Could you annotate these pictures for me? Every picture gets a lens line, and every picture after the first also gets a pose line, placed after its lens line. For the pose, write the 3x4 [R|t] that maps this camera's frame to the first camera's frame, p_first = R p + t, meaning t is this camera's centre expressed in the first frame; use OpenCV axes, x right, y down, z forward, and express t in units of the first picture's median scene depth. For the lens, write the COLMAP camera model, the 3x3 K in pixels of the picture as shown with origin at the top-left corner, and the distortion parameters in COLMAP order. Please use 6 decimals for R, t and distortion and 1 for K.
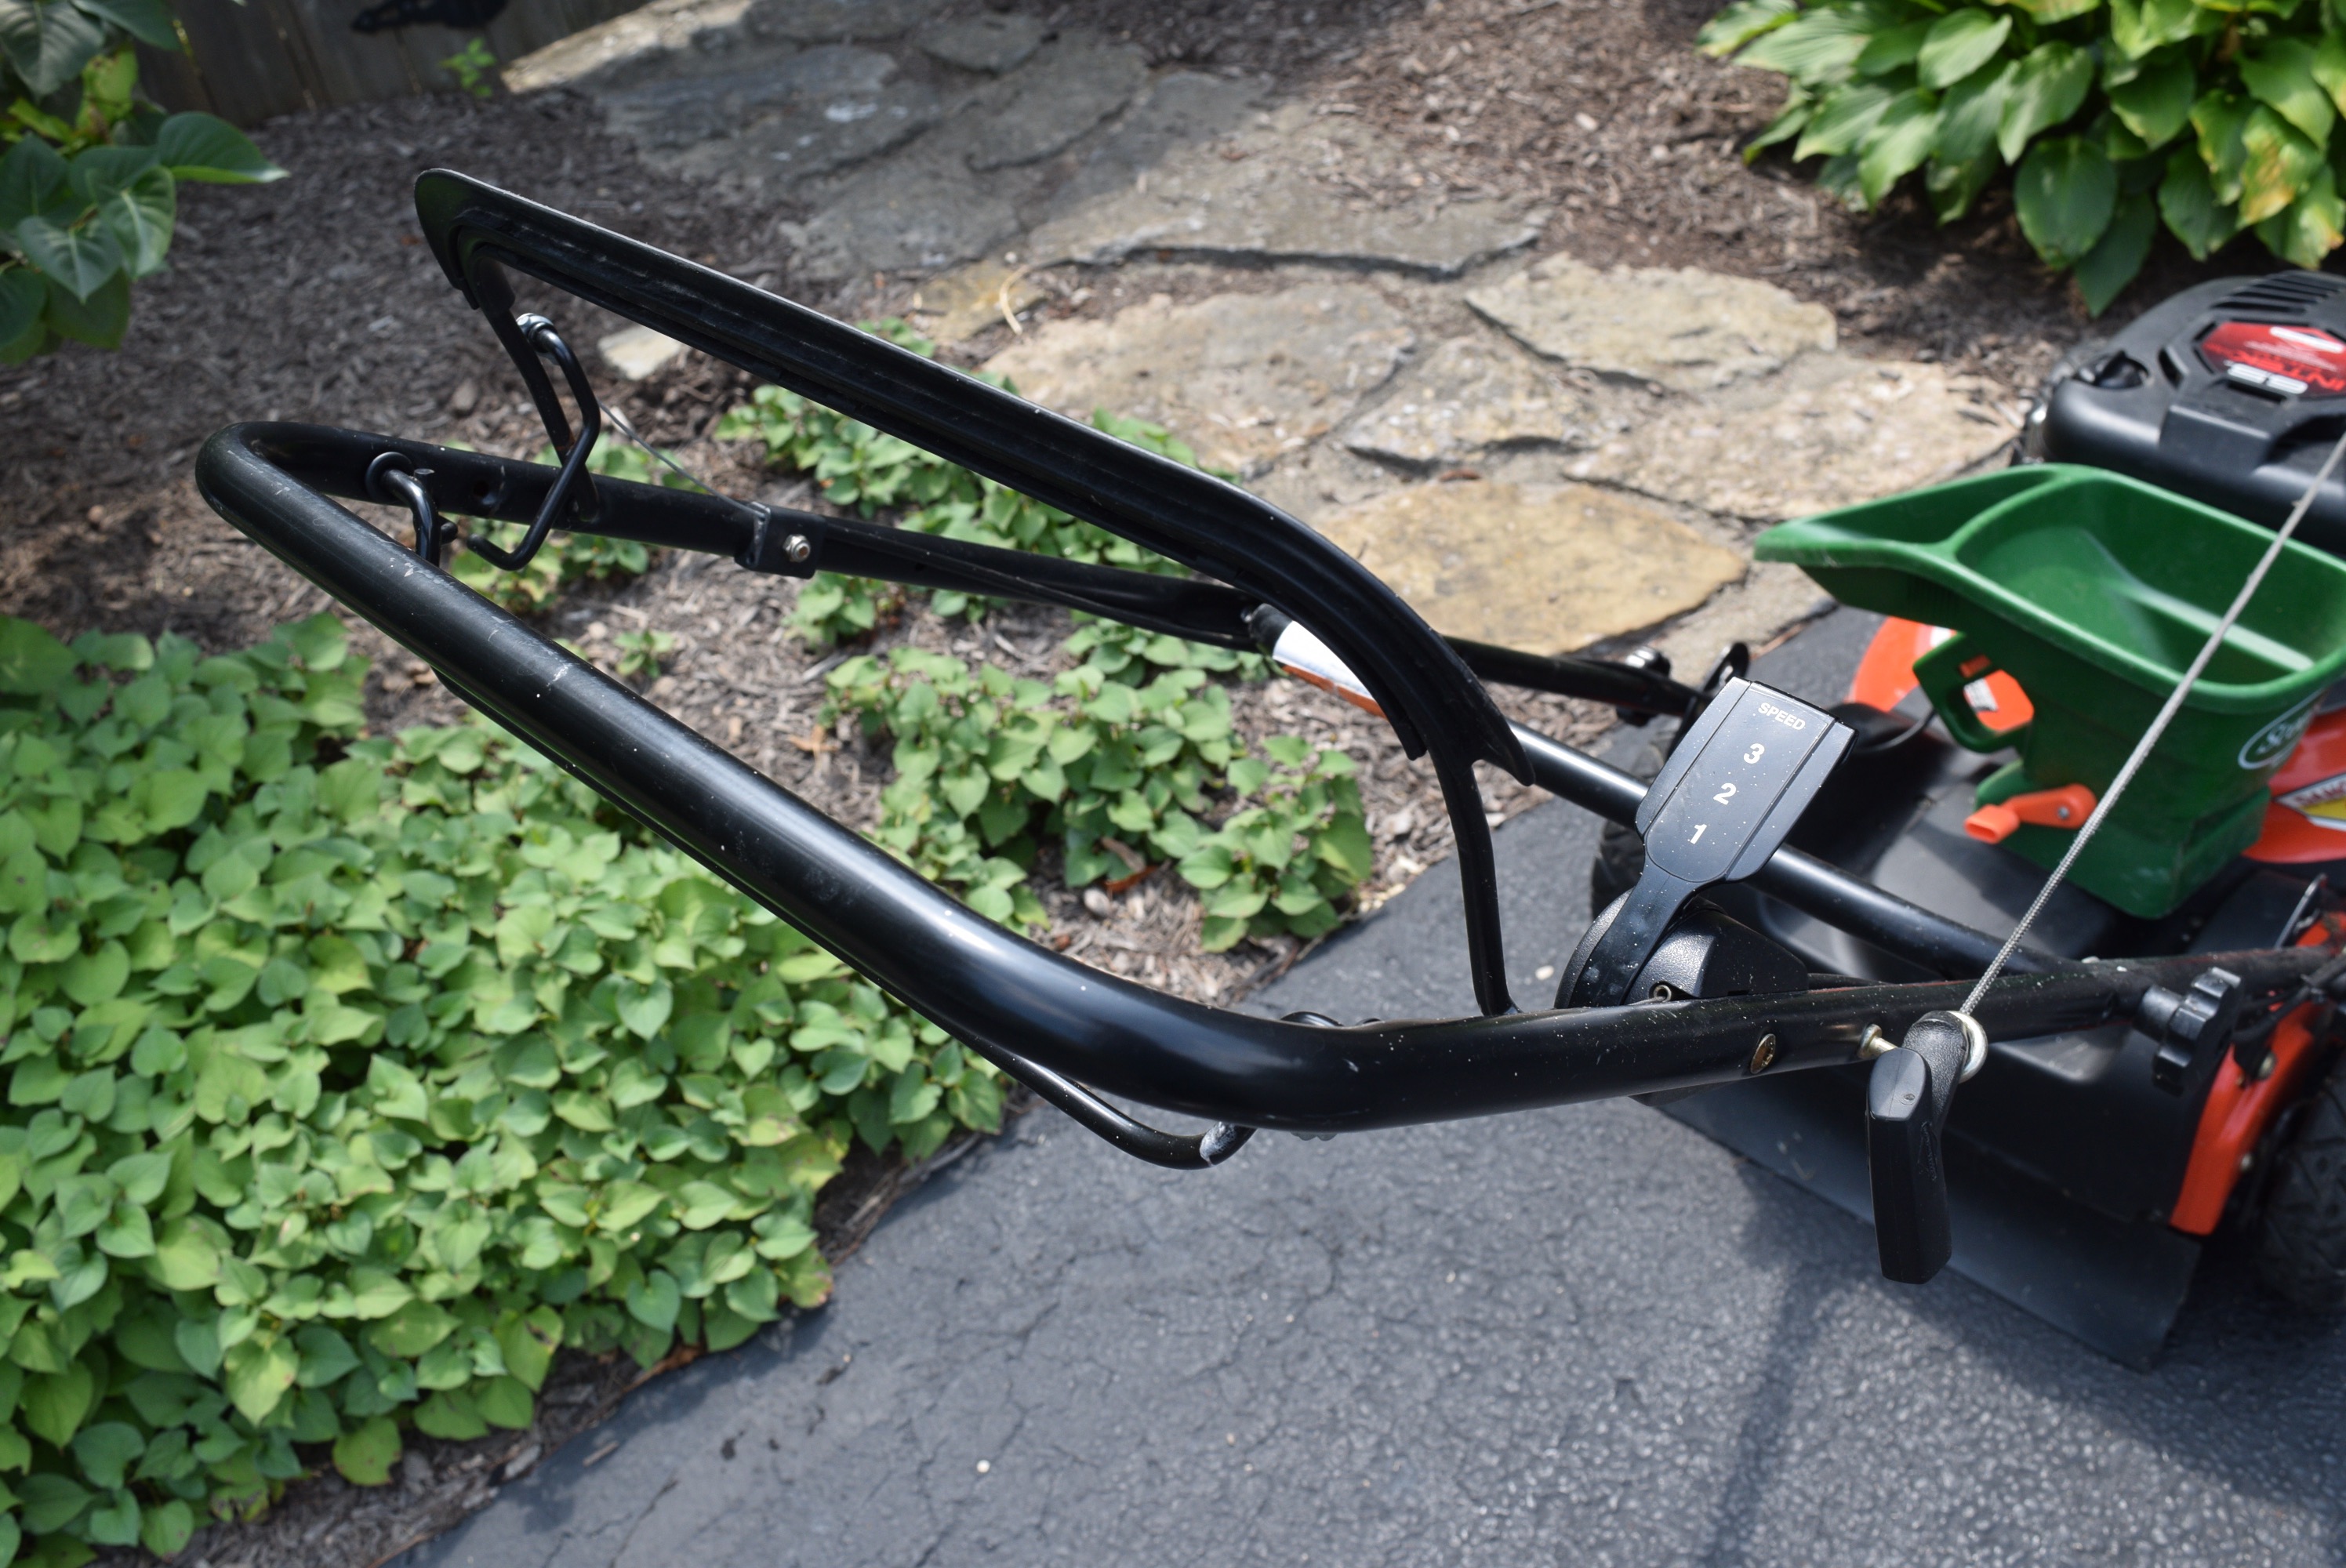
lens RADIAL K [[2262.9, 0, 1174.0], [0, 2262.9, 784.0], [0, 0, 1]] dist [-0.074104, 0.000000]
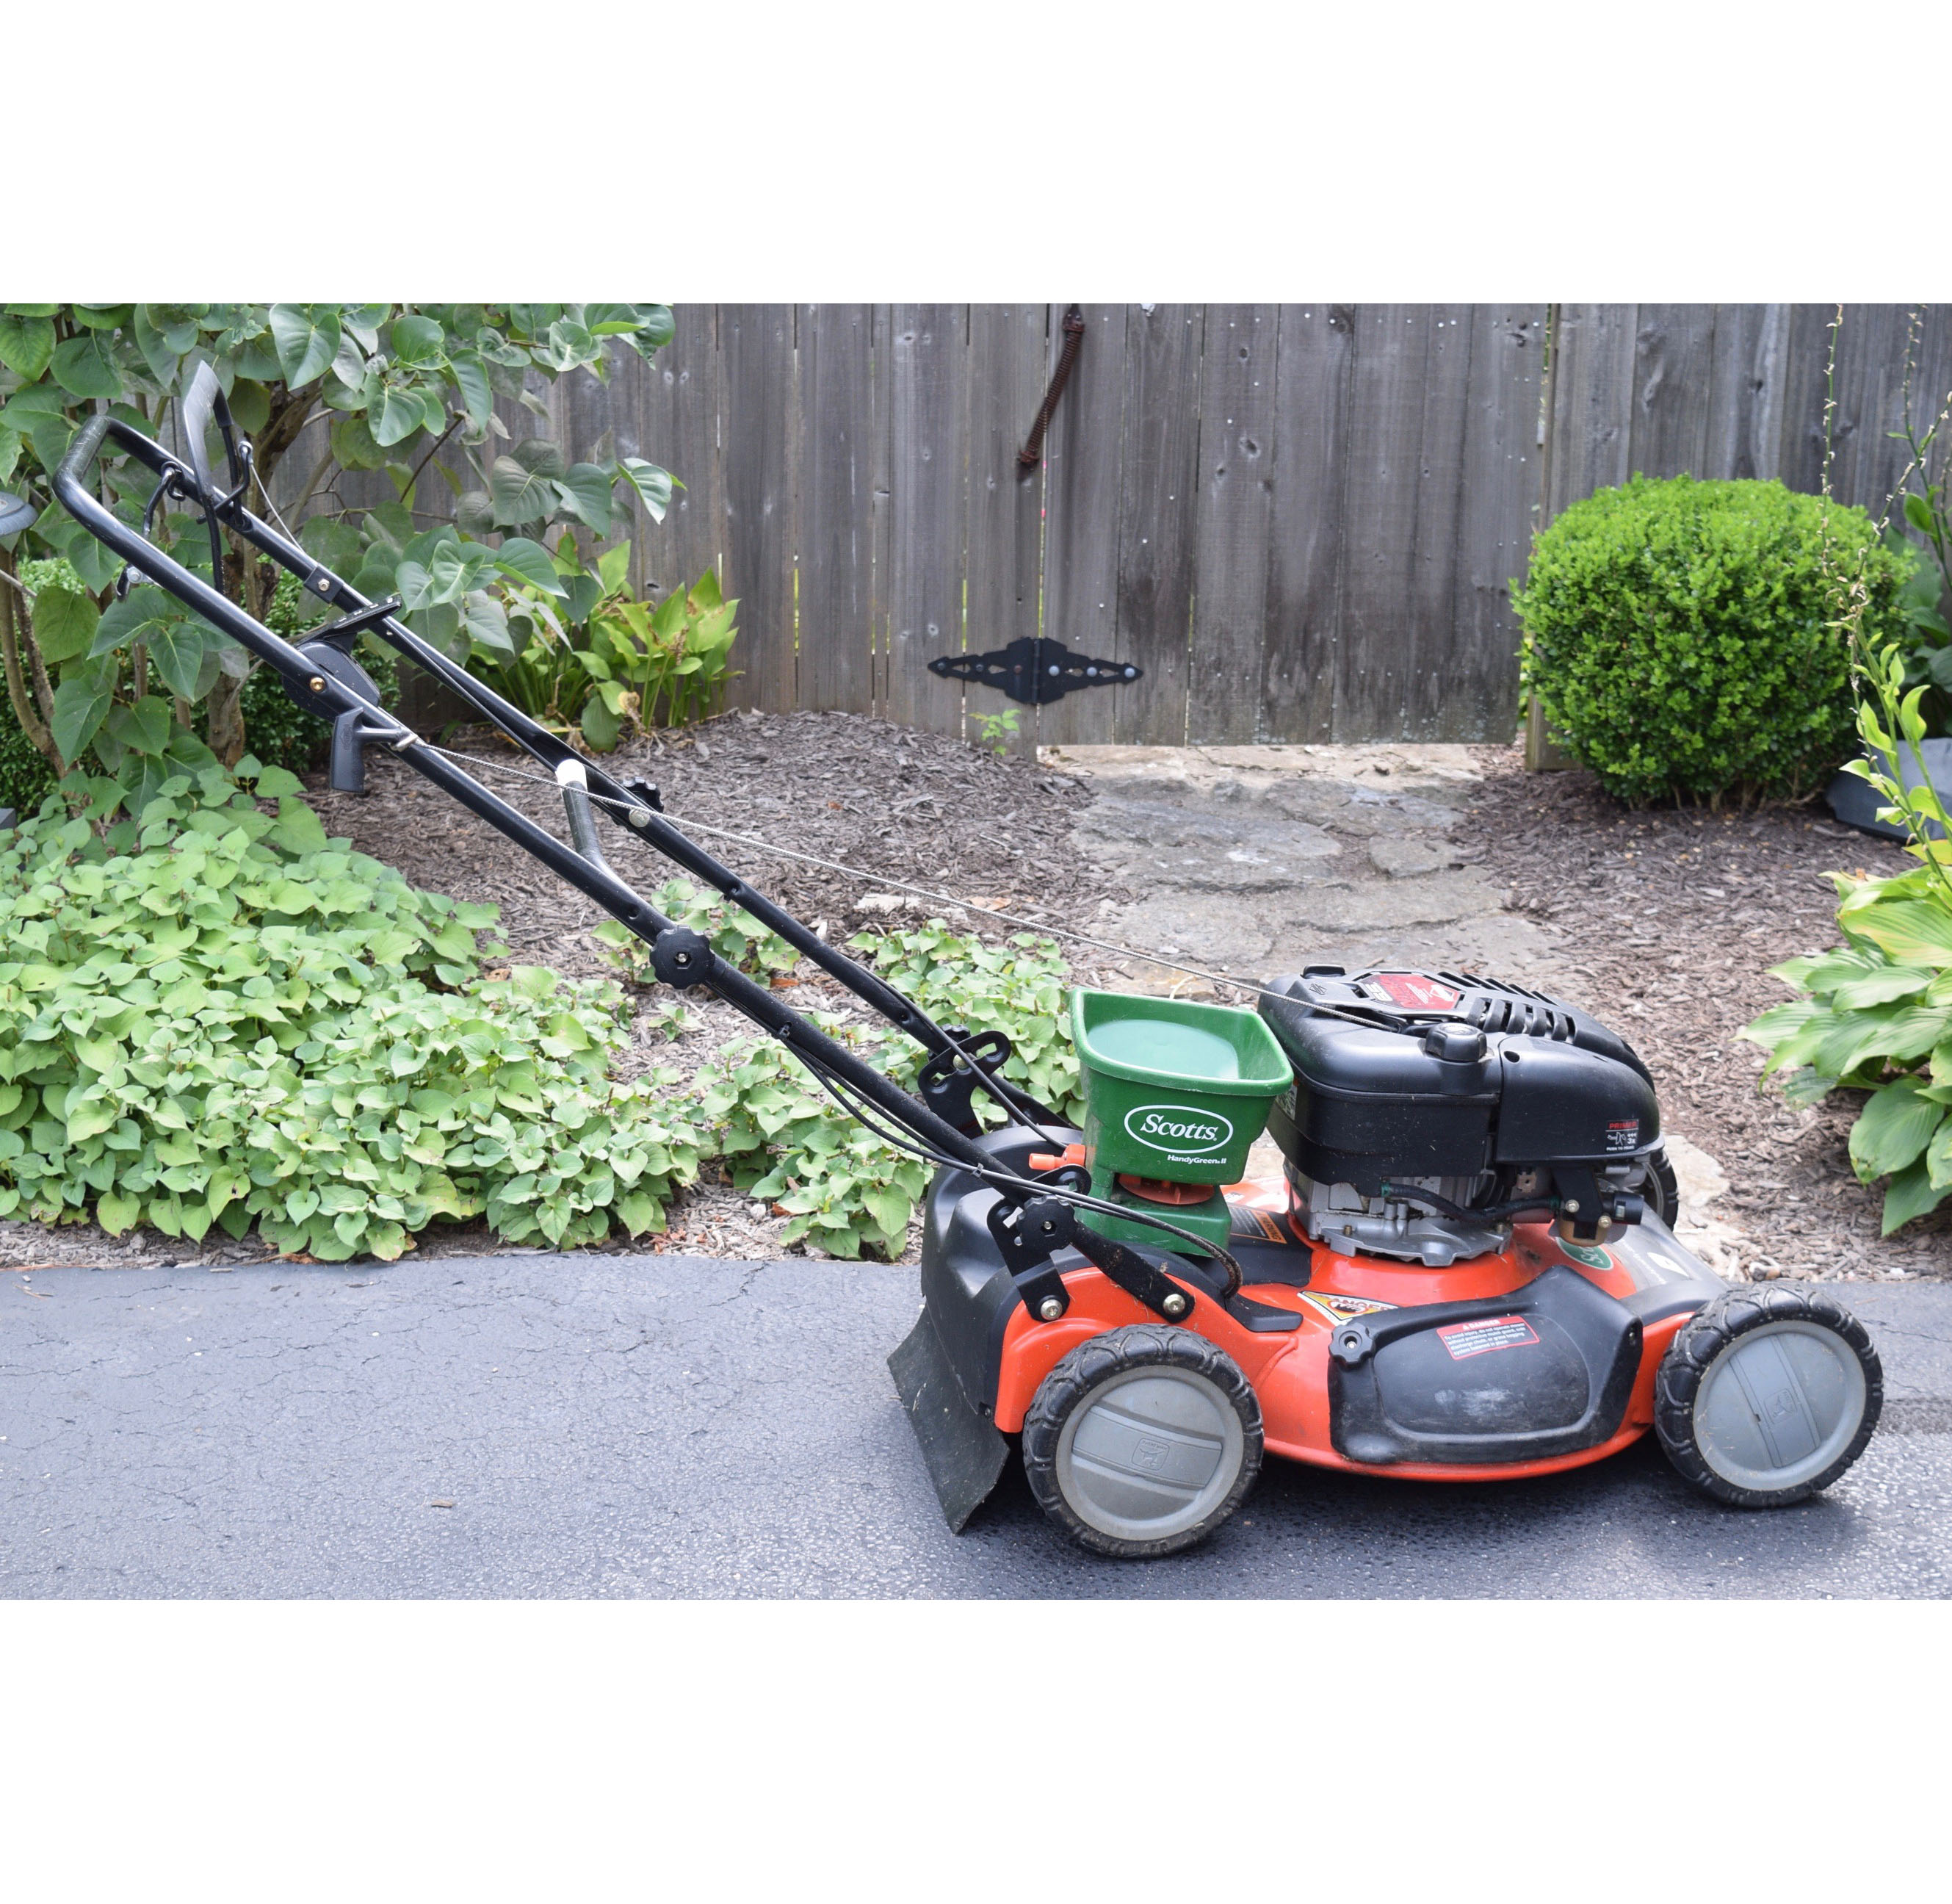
lens RADIAL K [[3458.5, 0, 975.4], [0, 3458.5, 952.6], [0, 0, 1]] dist [-0.001663, 0.000000]
pose [[0.799570, 0.310145, -0.514293, 1.333915], [-0.478416, 0.846586, -0.233258, 0.418732], [0.363050, 0.432552, 0.825284, -0.901298]]
